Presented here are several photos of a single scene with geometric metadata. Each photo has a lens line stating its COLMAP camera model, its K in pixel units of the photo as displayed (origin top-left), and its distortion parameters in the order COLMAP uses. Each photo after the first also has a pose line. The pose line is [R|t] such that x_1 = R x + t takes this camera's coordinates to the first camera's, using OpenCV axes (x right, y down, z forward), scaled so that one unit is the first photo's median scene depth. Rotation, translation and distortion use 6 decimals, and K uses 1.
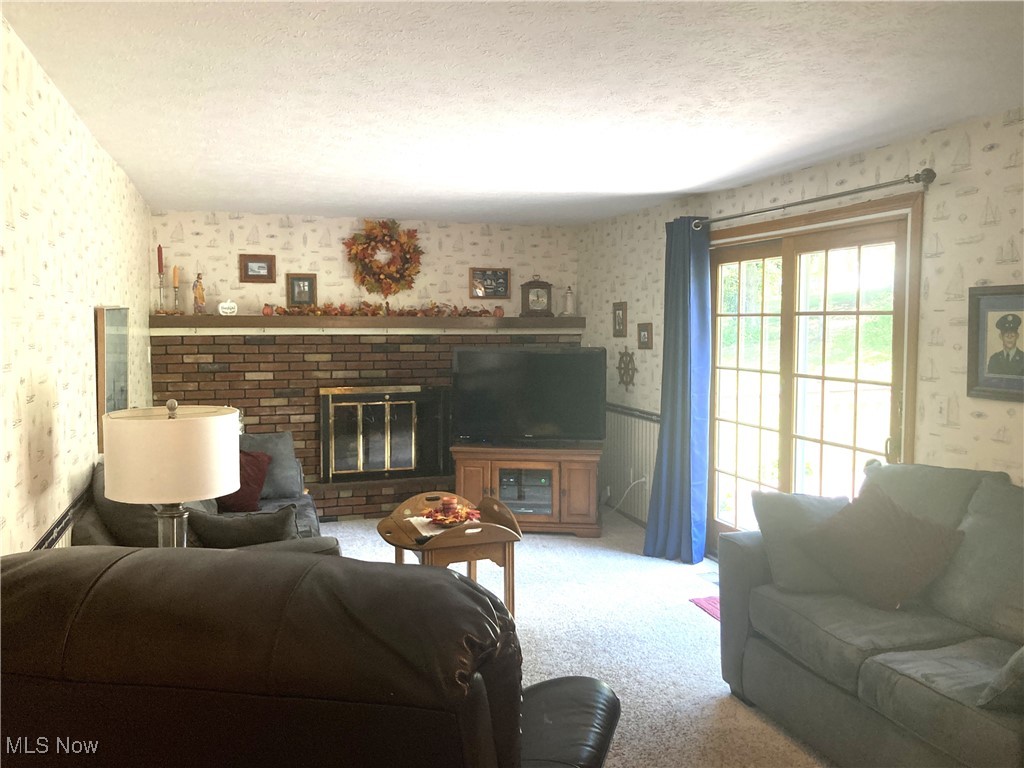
lens RADIAL K [[837.8, 0, 521.2], [0, 837.8, 381.6], [0, 0, 1]] dist [0.015128, -0.017433]
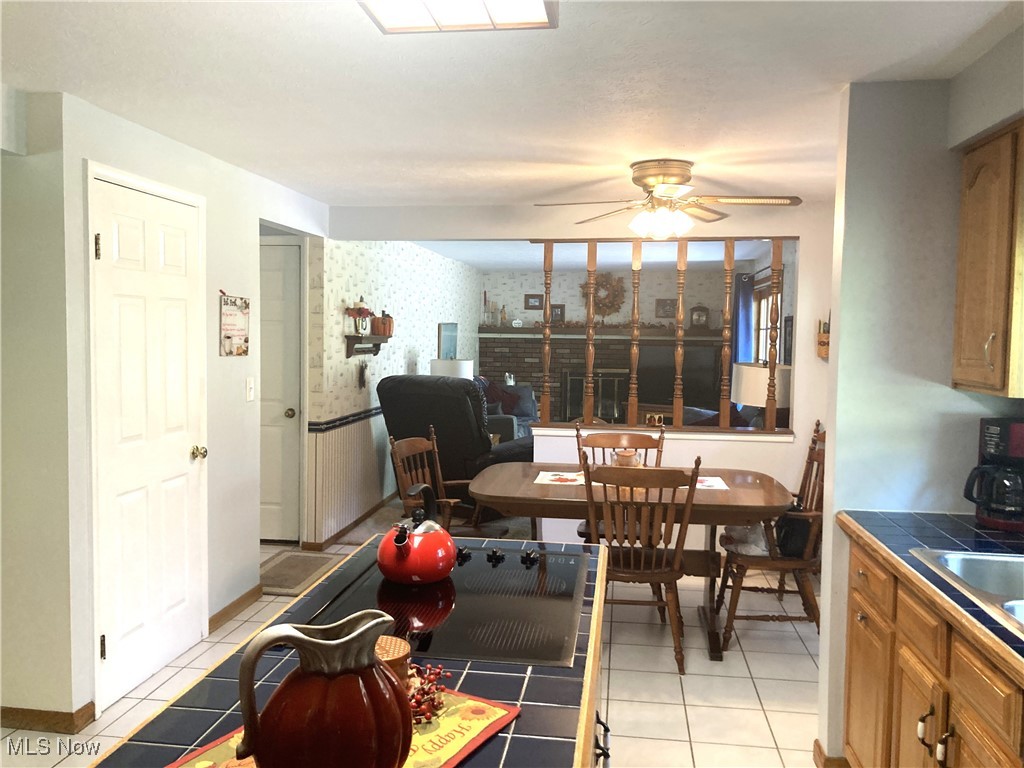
lens RADIAL K [[837.8, 0, 506.3], [0, 837.8, 385.6], [0, 0, 1]] dist [0.015128, -0.017433]
pose [[0.890487, 0.036462, -0.453545, 0.474866], [-0.041639, 0.999132, -0.001430, 0.054107], [0.453099, 0.020159, 0.891232, -0.664940]]
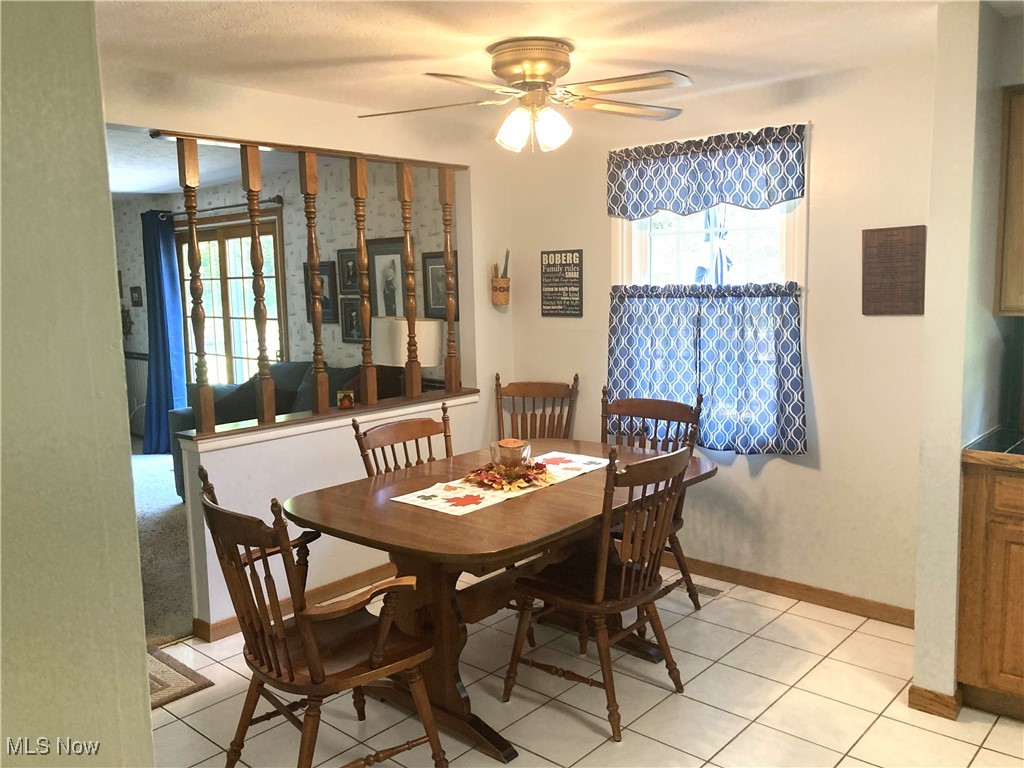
lens RADIAL K [[837.8, 0, 510.4], [0, 837.8, 379.3], [0, 0, 1]] dist [0.015128, -0.017433]
pose [[0.873804, -0.074673, 0.480510, 0.016978], [0.055284, 0.996988, 0.054401, 0.037209], [-0.483125, -0.020971, 0.875300, -0.456608]]
